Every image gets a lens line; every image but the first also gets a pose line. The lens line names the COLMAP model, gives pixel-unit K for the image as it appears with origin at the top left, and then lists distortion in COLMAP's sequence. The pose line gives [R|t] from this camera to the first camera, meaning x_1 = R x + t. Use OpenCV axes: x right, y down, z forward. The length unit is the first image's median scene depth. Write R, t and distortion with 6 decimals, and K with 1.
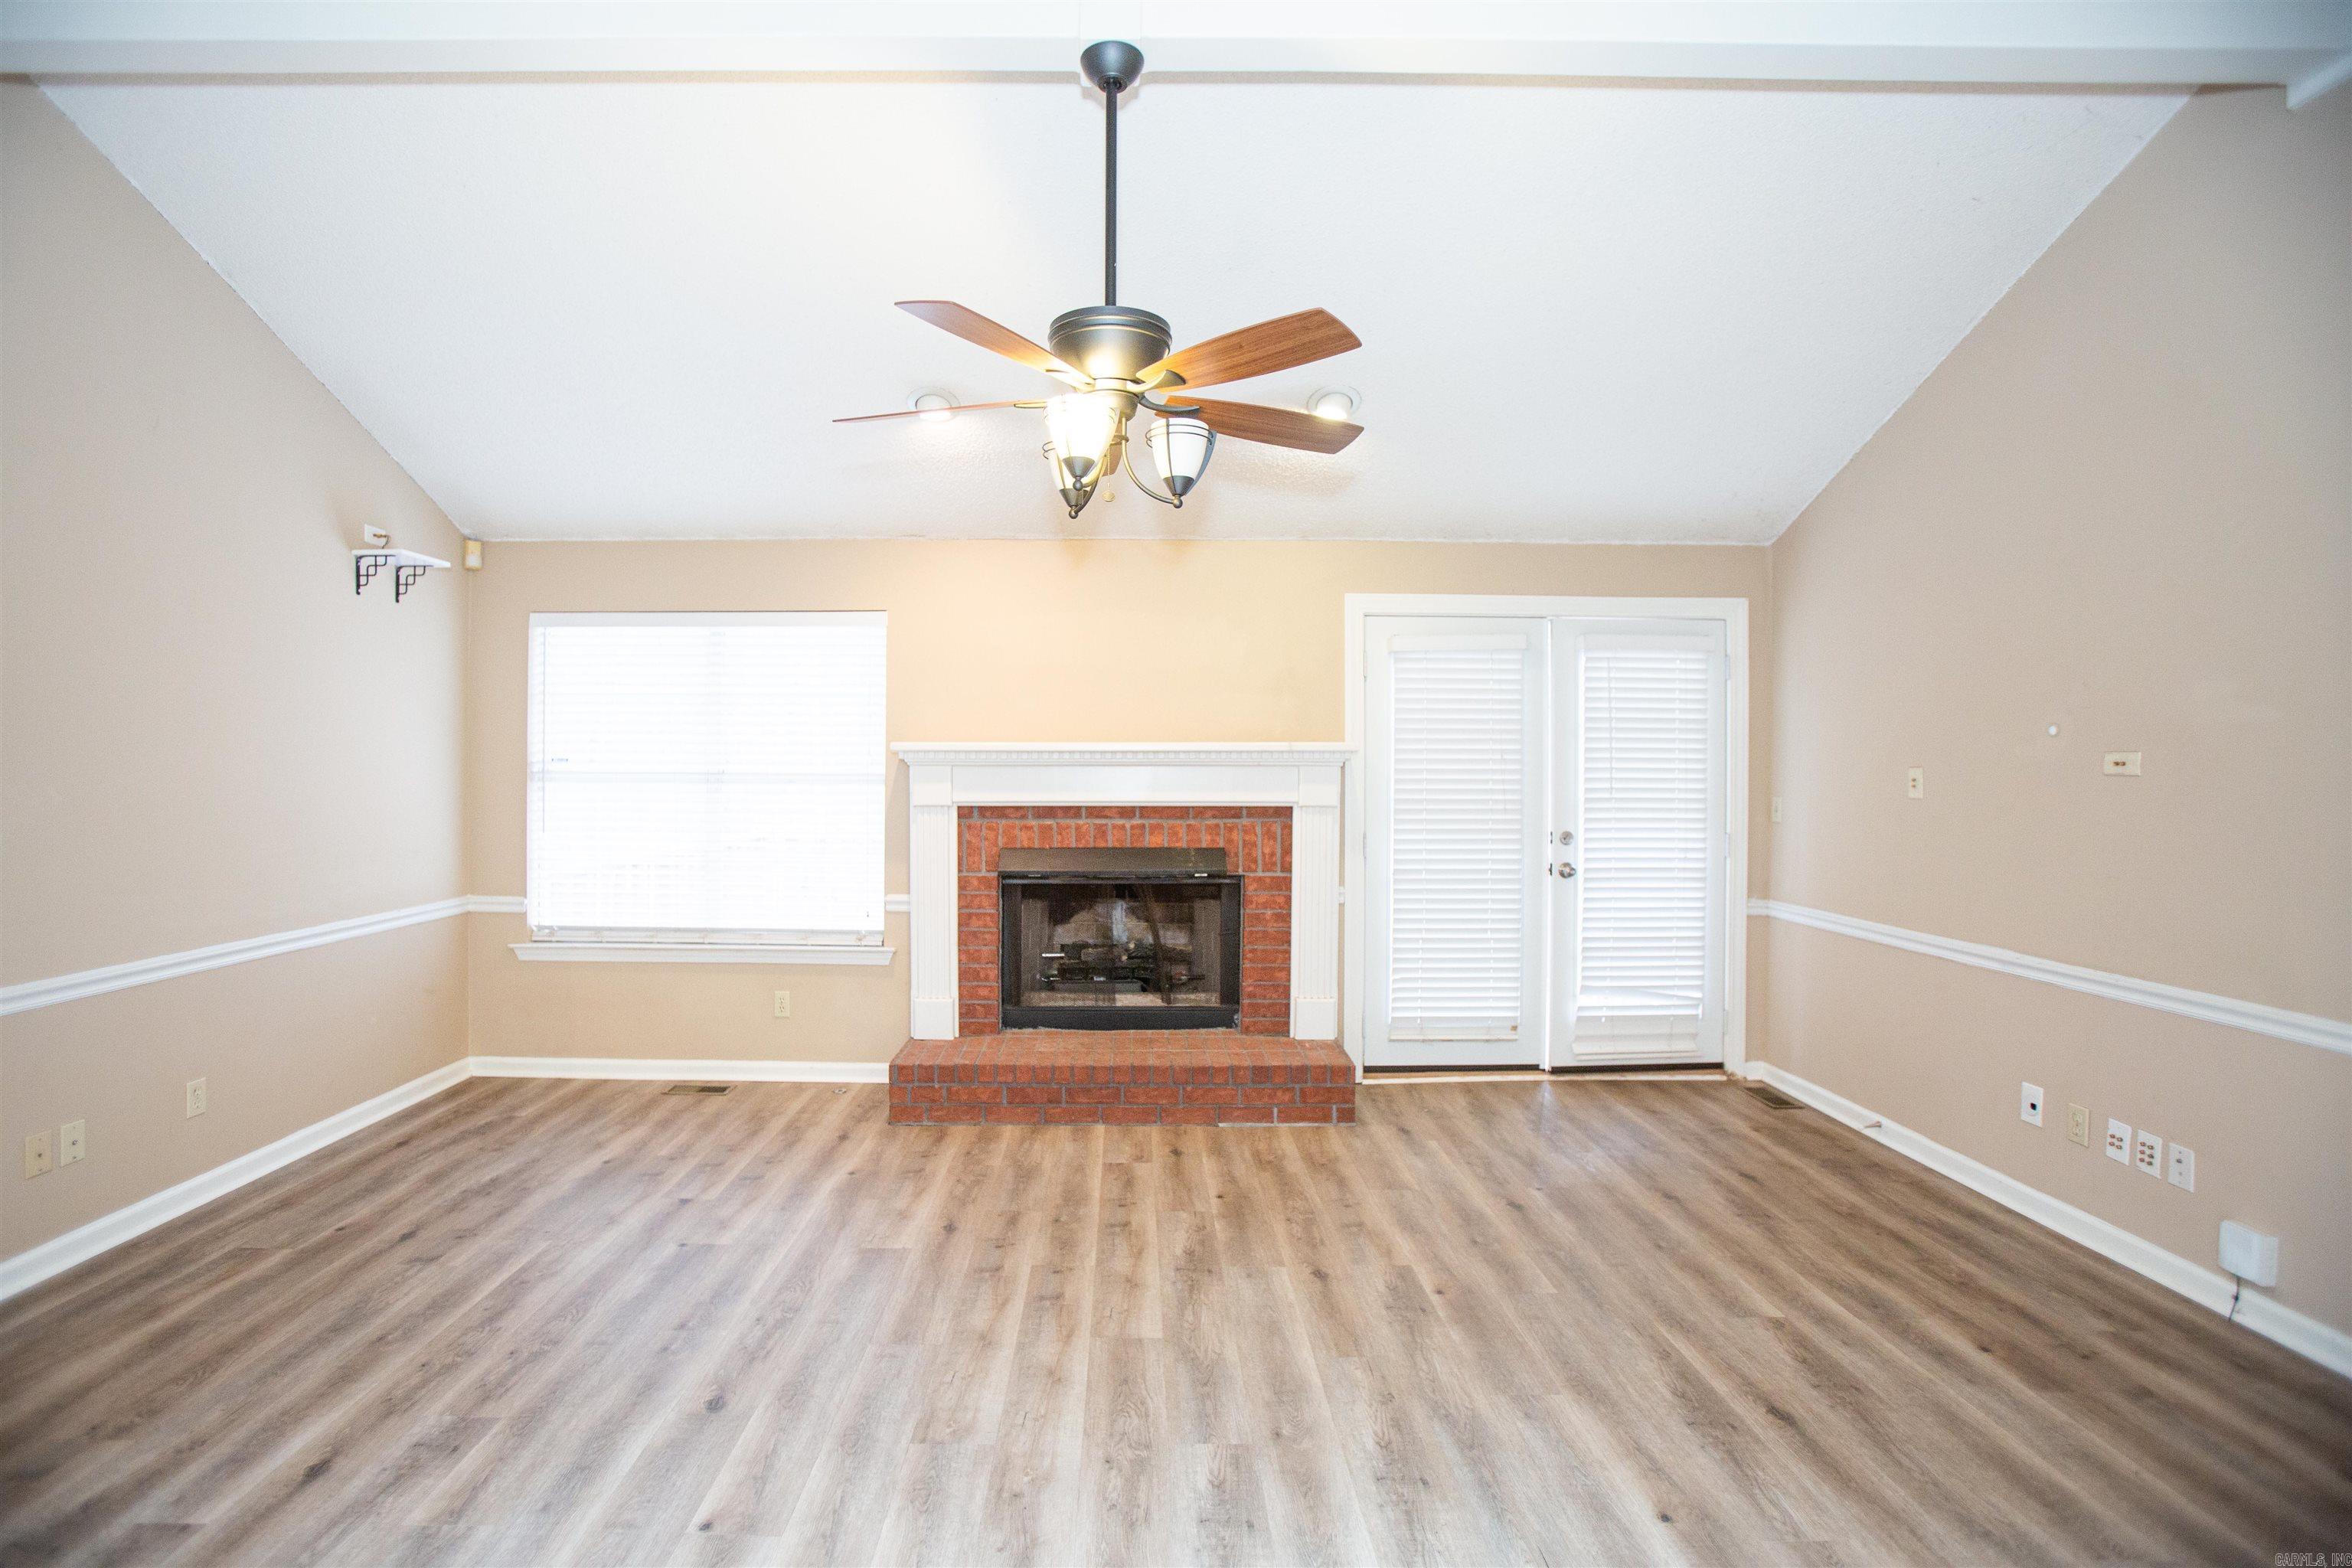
lens RADIAL K [[1132.4, 0, 1137.5], [0, 1132.4, 775.7], [0, 0, 1]] dist [-0.074515, 0.036178]
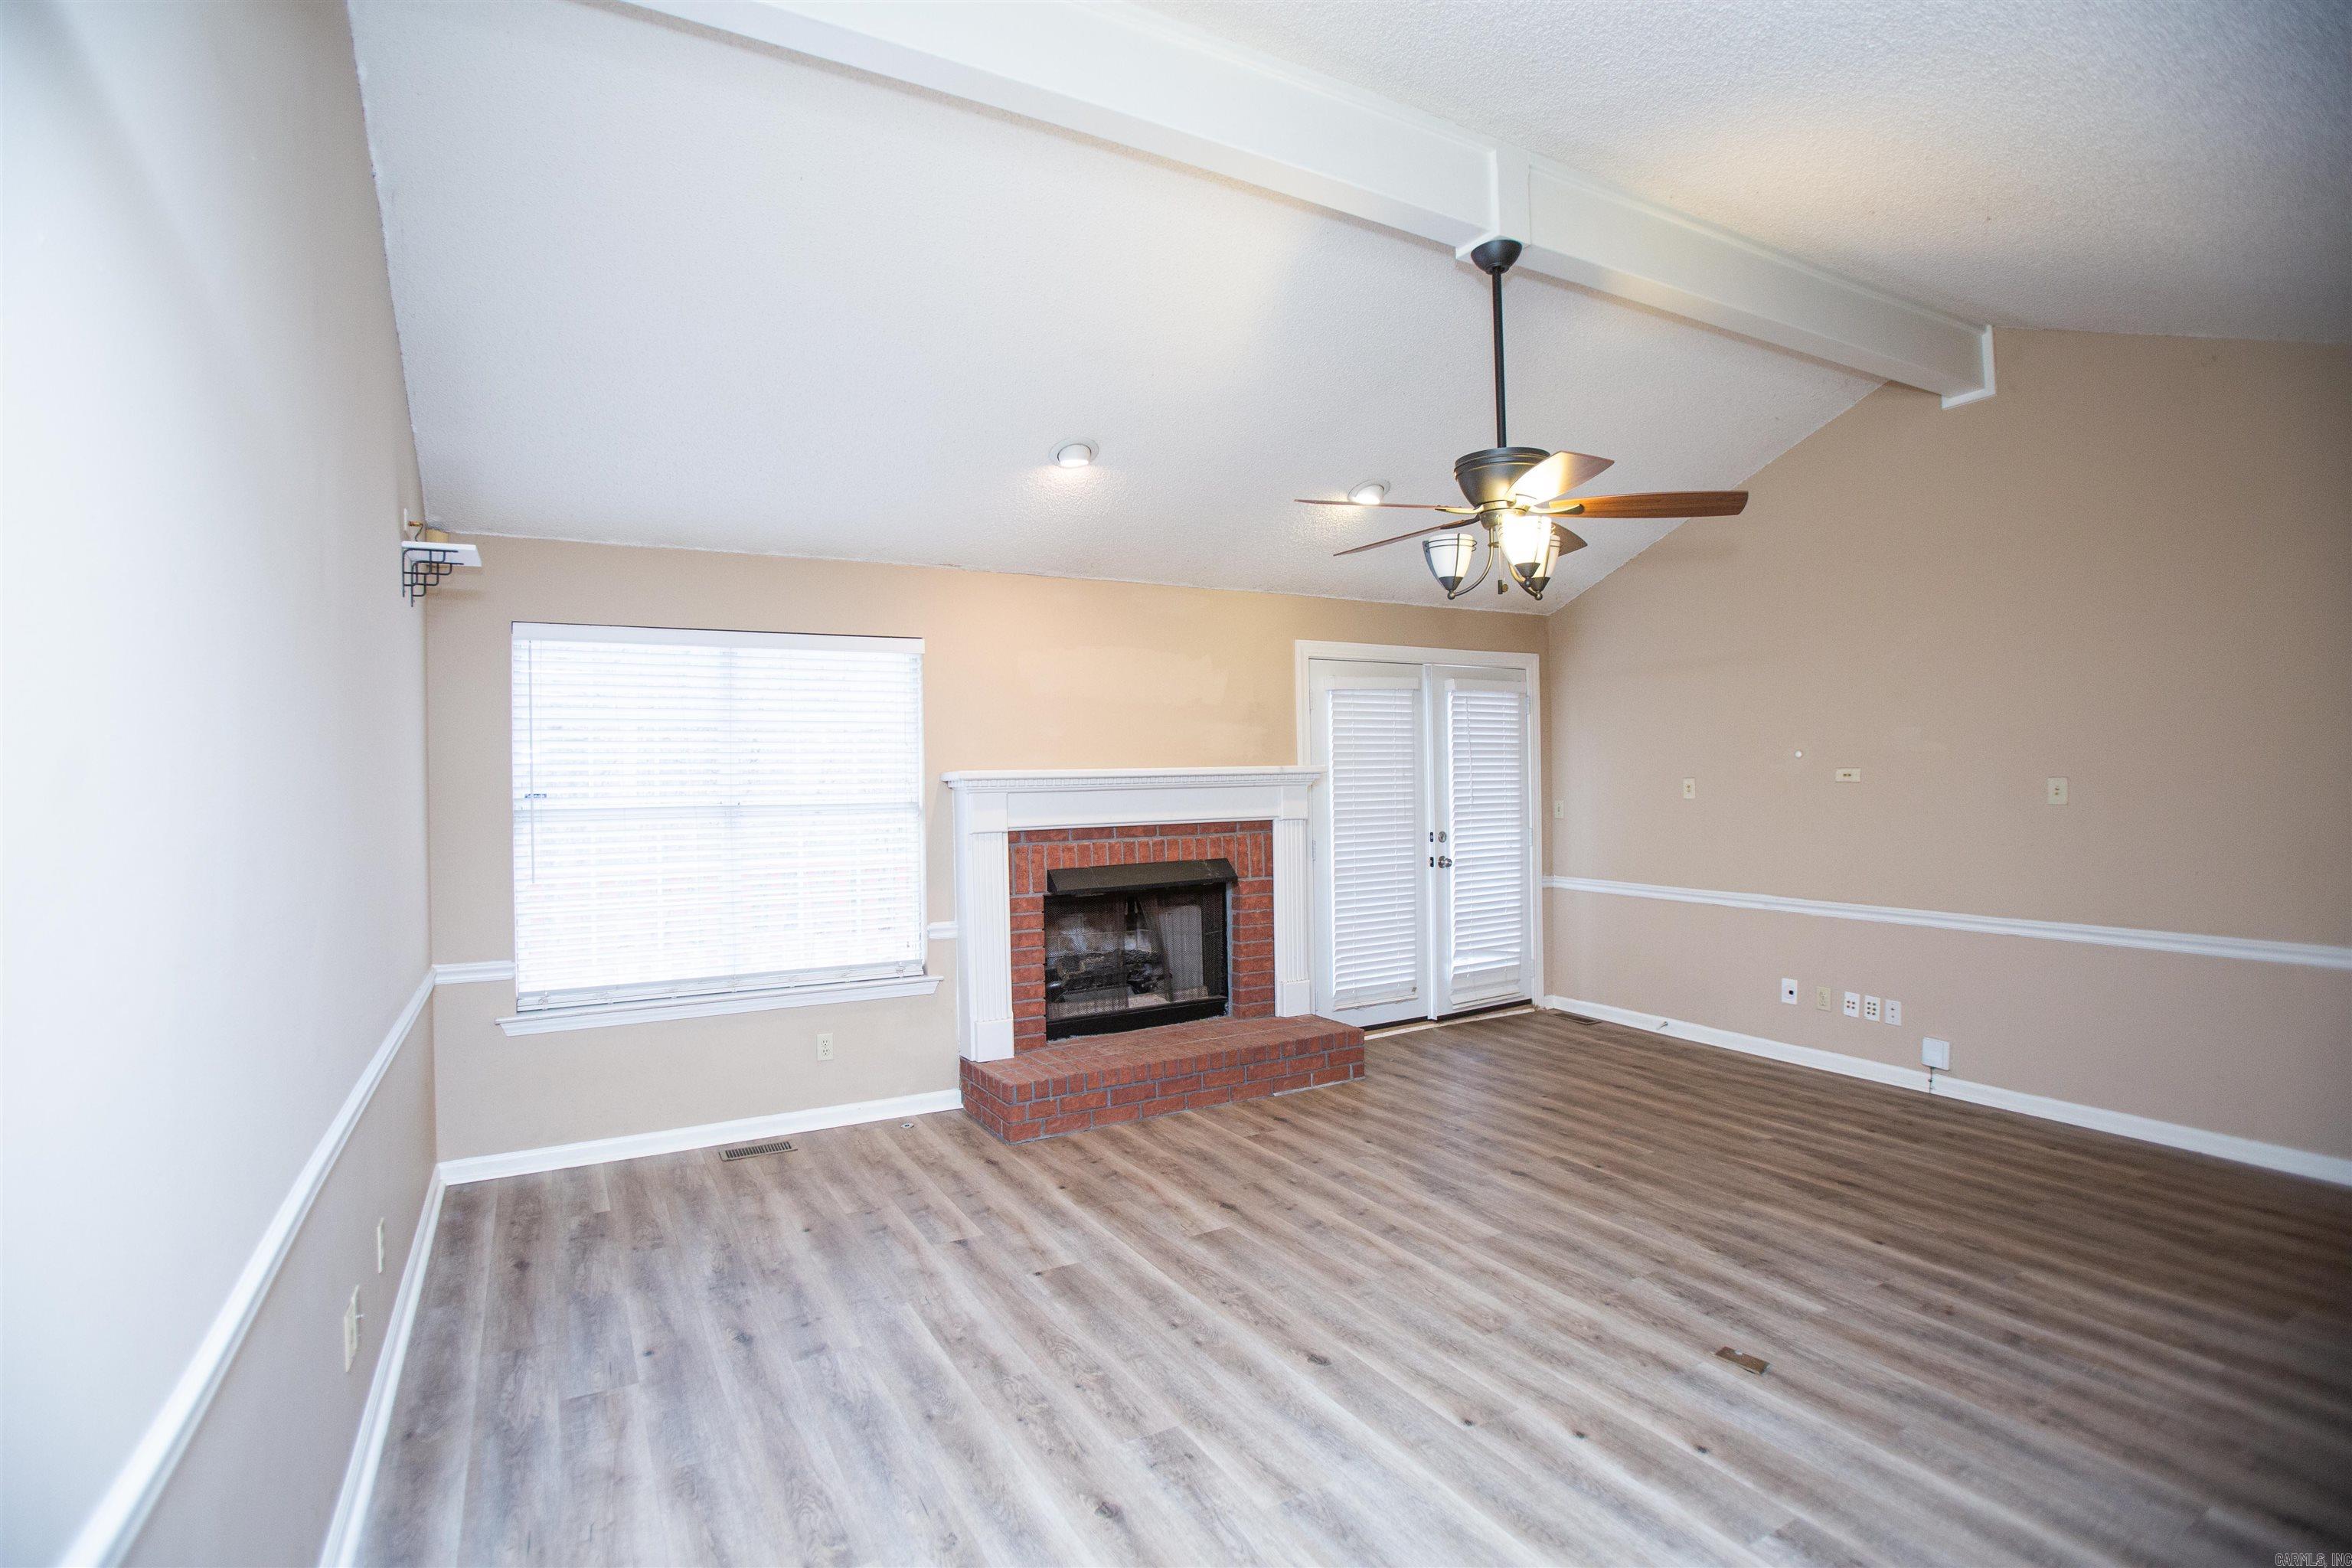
lens RADIAL K [[1132.4, 0, 1137.5], [0, 1132.4, 775.7], [0, 0, 1]] dist [-0.074515, 0.036178]
pose [[0.875951, -0.017003, 0.482100, -0.552332], [0.020869, 0.999779, -0.002657, -0.018633], [-0.481948, 0.012388, 0.876112, 0.036975]]
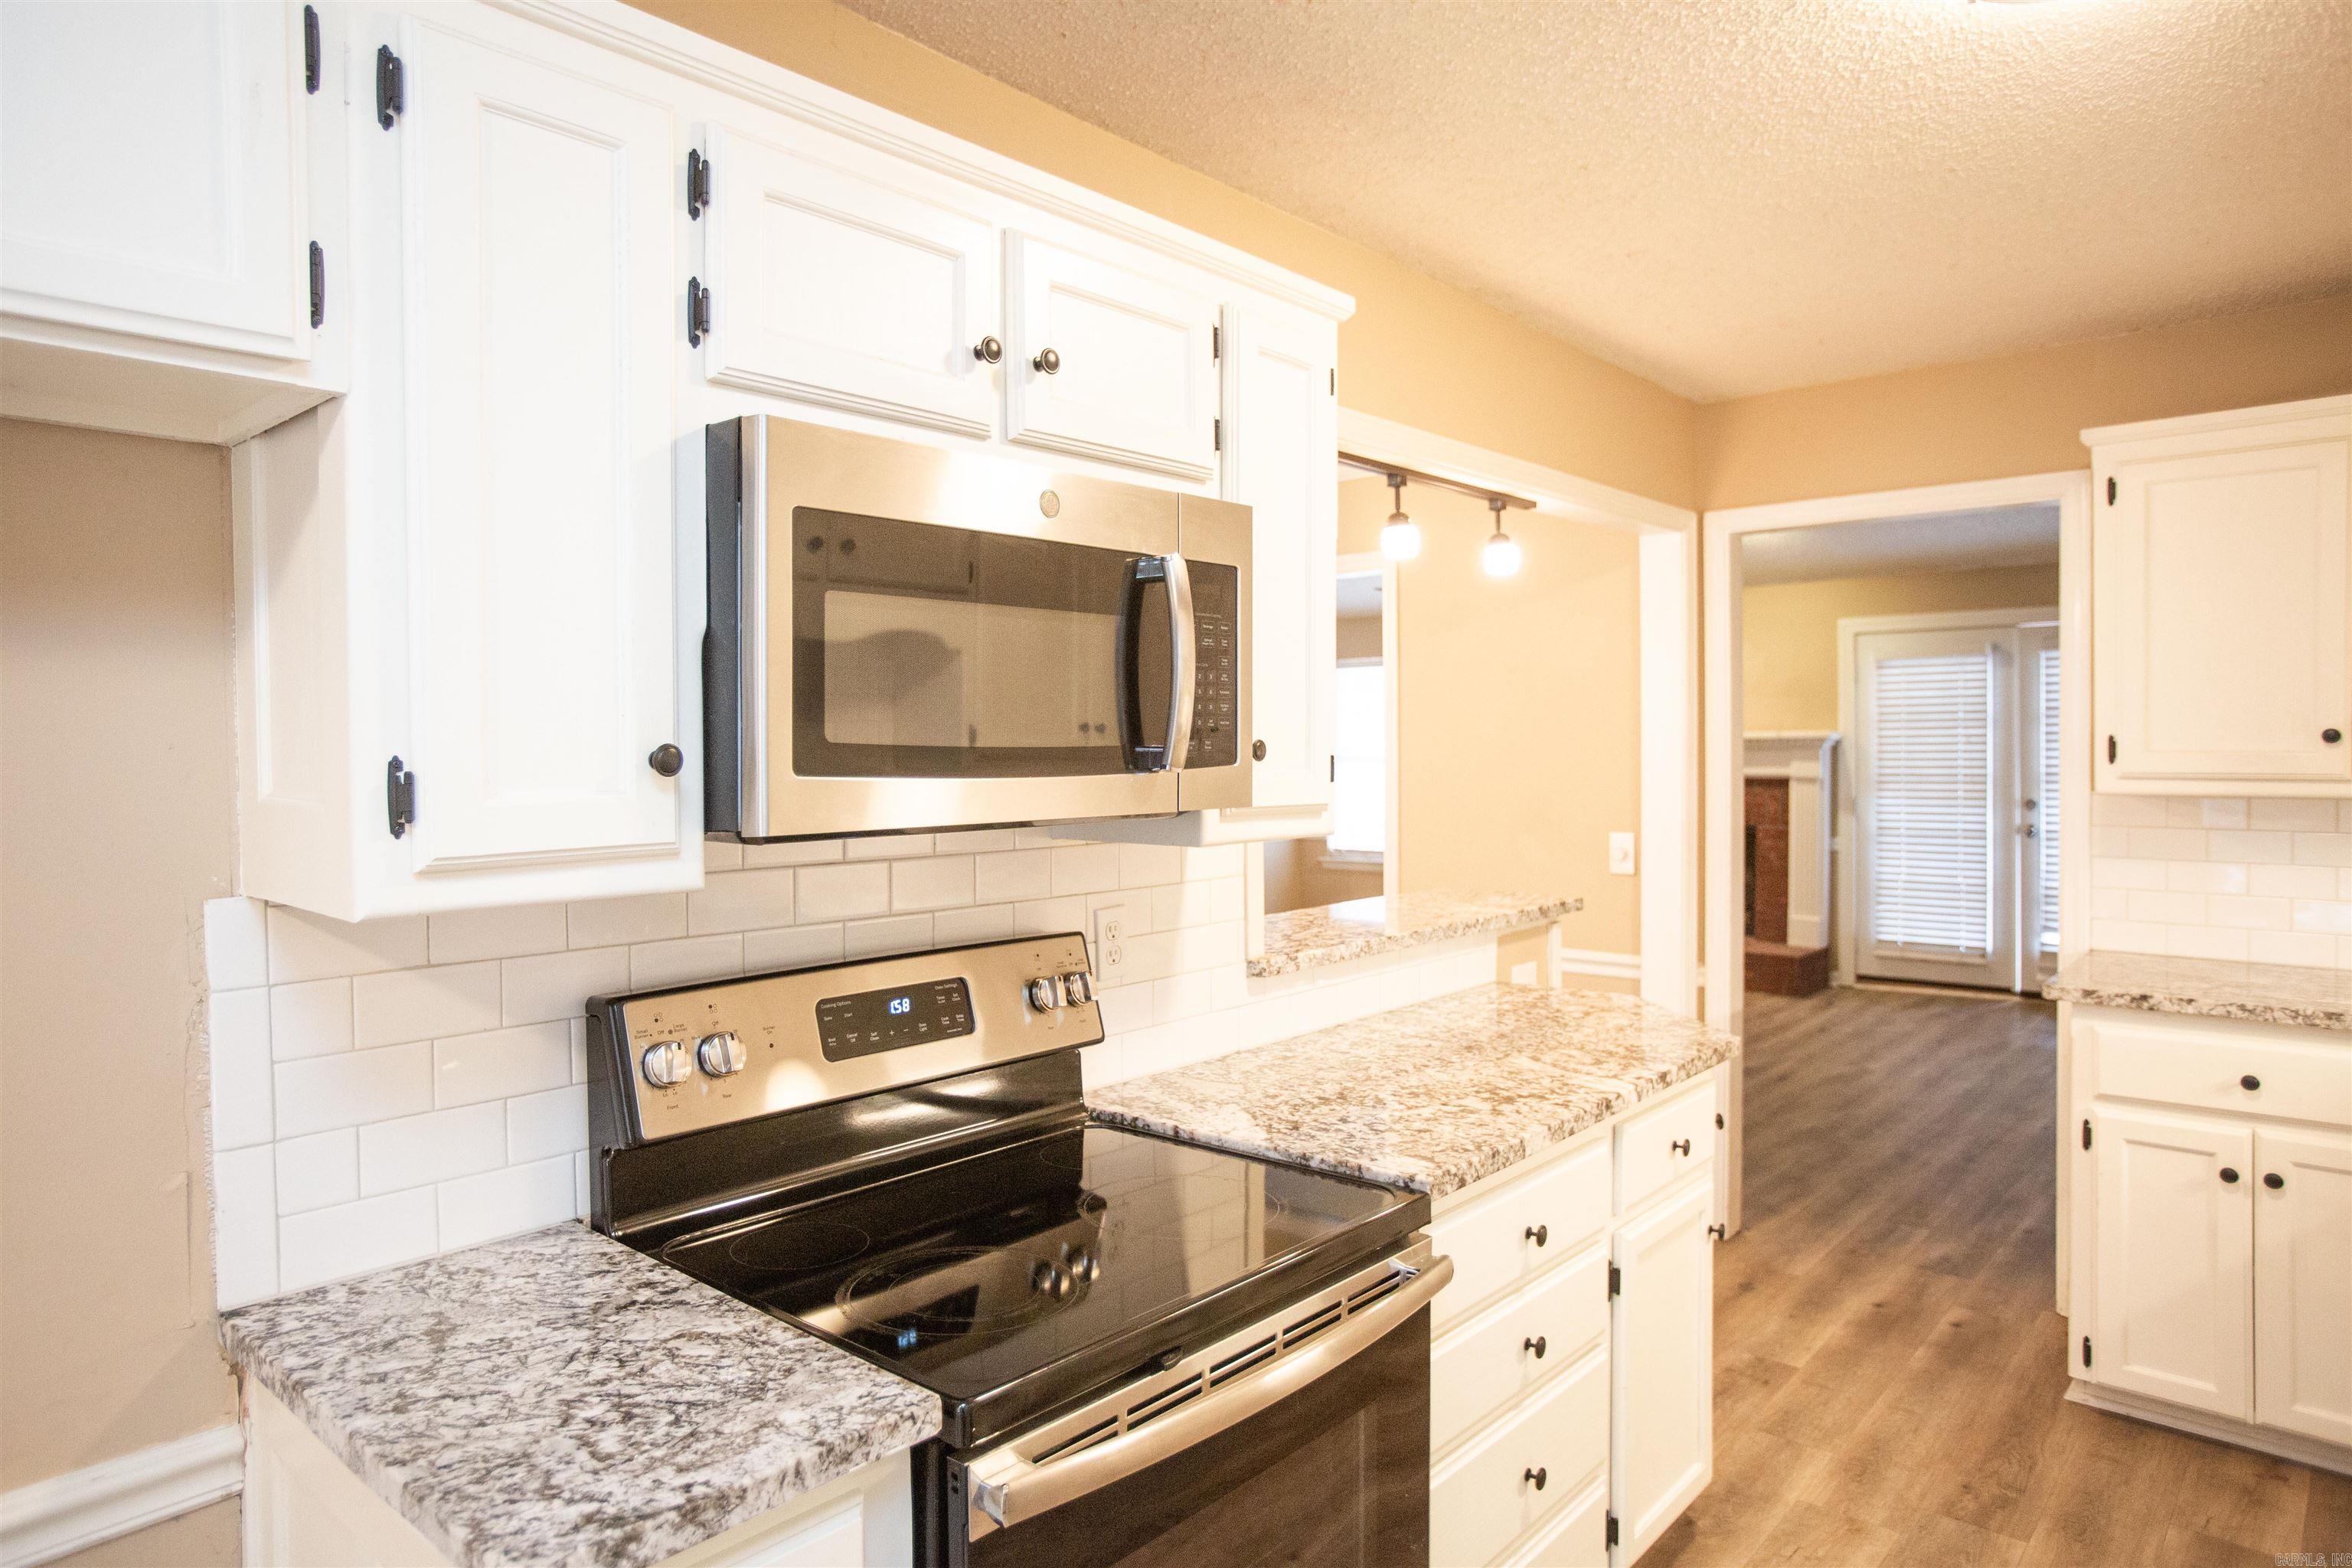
lens RADIAL K [[1427.3, 0, 1118.0], [0, 1427.3, 773.5], [0, 0, 1]] dist [-0.061993, 0.051103]
pose [[0.730400, 0.000477, -0.683020, 0.713779], [0.007726, 0.999930, 0.008961, -0.000259], [0.682976, -0.011822, 0.730345, -0.824443]]
